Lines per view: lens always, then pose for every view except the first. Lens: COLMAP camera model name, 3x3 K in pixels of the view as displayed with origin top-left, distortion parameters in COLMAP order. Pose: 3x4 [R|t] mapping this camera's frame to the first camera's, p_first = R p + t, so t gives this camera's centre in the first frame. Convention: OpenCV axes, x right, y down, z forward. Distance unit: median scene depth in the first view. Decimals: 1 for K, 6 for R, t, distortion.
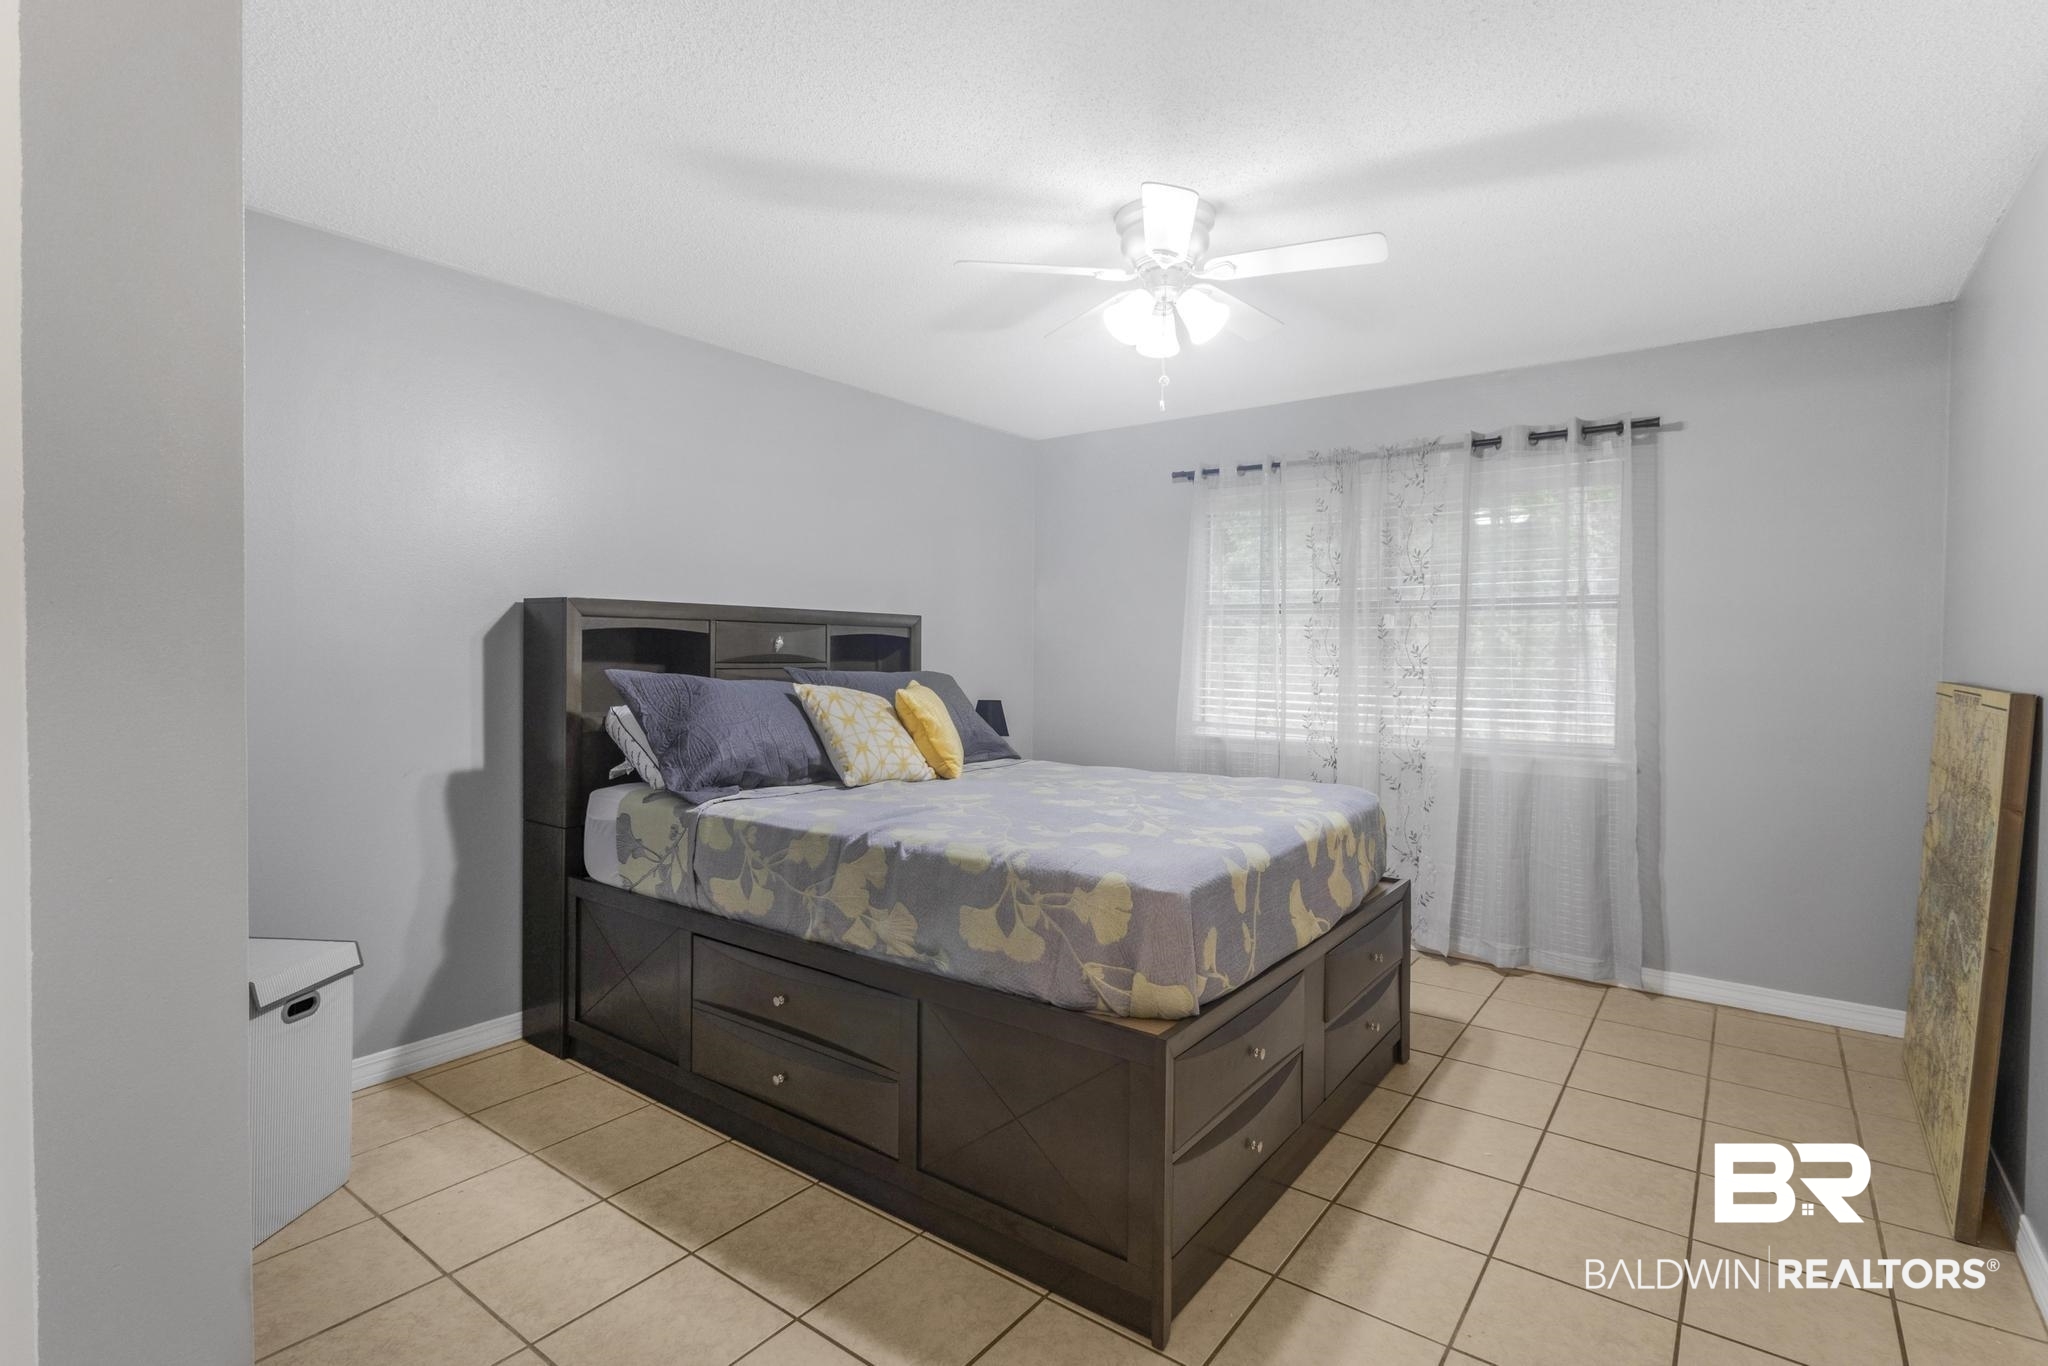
lens RADIAL K [[983.5, 0, 1042.2], [0, 983.5, 639.9], [0, 0, 1]] dist [0.017244, -0.000539]
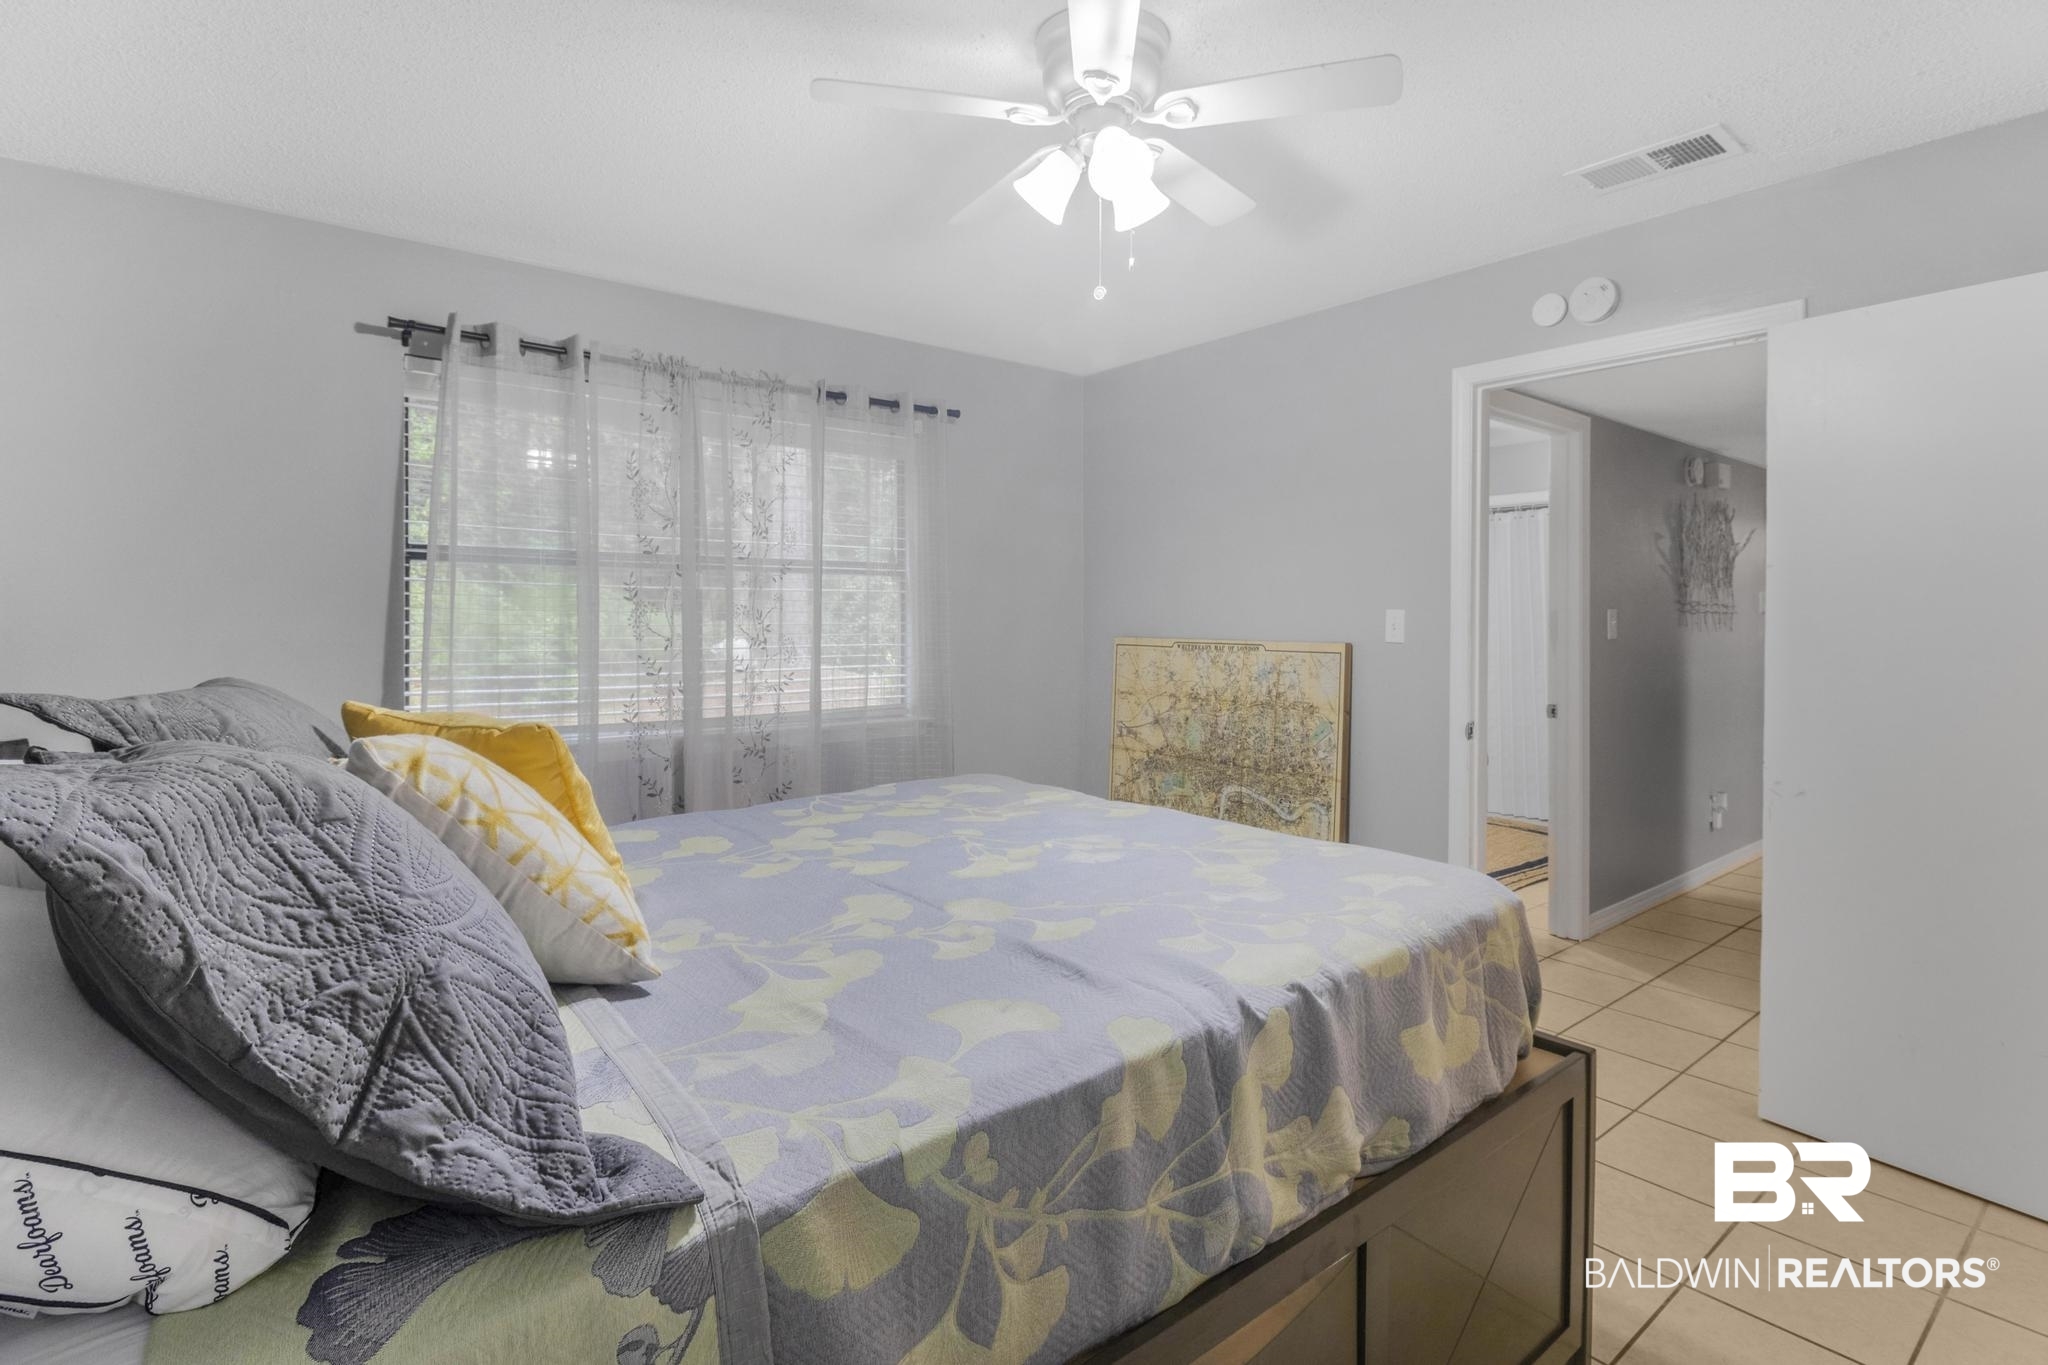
lens RADIAL K [[982.2, 0, 1012.4], [0, 982.2, 614.1], [0, 0, 1]] dist [-0.001178, -0.000281]
pose [[0.271589, -0.005276, 0.962399, -0.401420], [-0.010488, 0.999909, 0.008442, -0.000508], [-0.962356, -0.012387, 0.271509, 0.572852]]
